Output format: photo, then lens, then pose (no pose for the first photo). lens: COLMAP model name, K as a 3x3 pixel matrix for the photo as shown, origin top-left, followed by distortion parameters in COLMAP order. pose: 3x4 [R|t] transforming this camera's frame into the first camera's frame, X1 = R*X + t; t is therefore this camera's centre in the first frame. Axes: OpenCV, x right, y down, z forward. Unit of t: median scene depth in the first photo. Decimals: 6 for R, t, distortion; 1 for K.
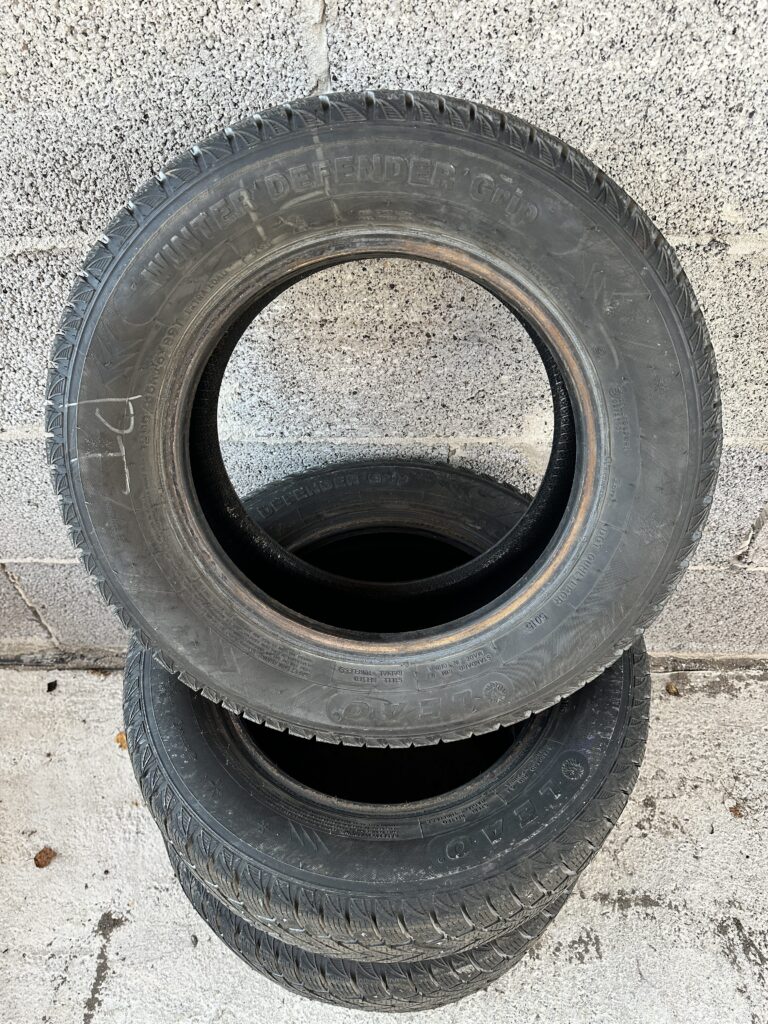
lens RADIAL K [[717.1, 0, 384.0], [0, 717.1, 512.0], [0, 0, 1]] dist [0.091448, -0.067882]
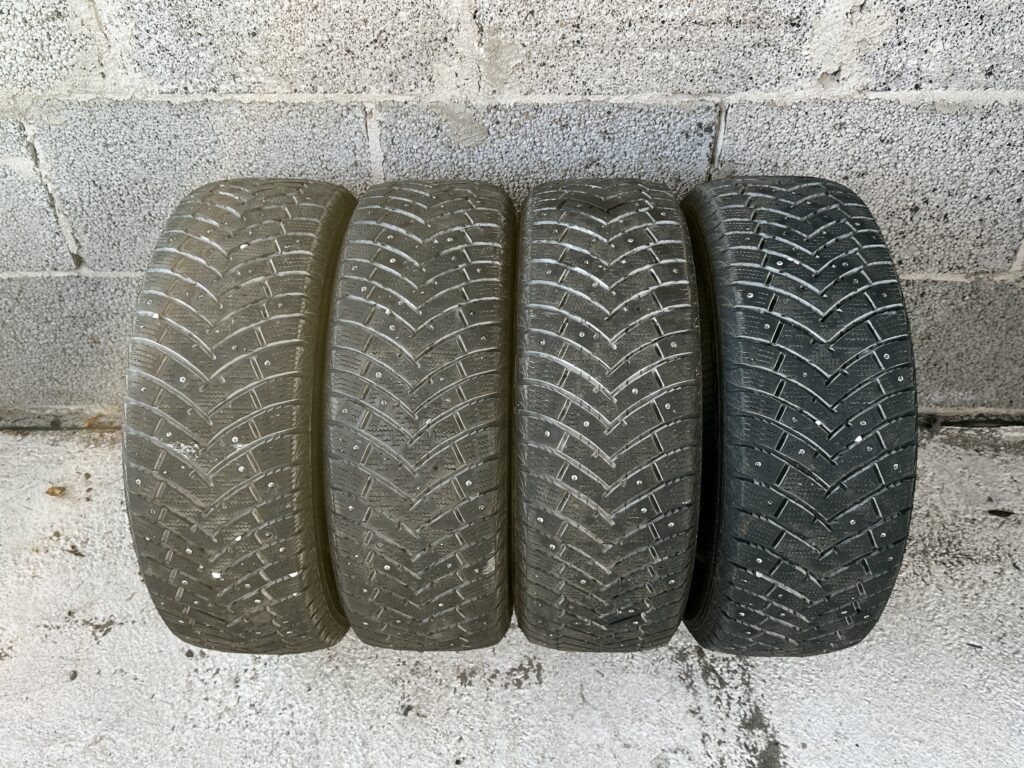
lens RADIAL K [[909.2, 0, 512.0], [0, 909.2, 384.0], [0, 0, 1]] dist [0.165804, -0.303859]
pose [[0.999999, -0.001377, 0.000601, 0.264472], [0.001451, 0.988892, -0.148629, 0.422001], [-0.000390, 0.148630, 0.988893, -0.151170]]
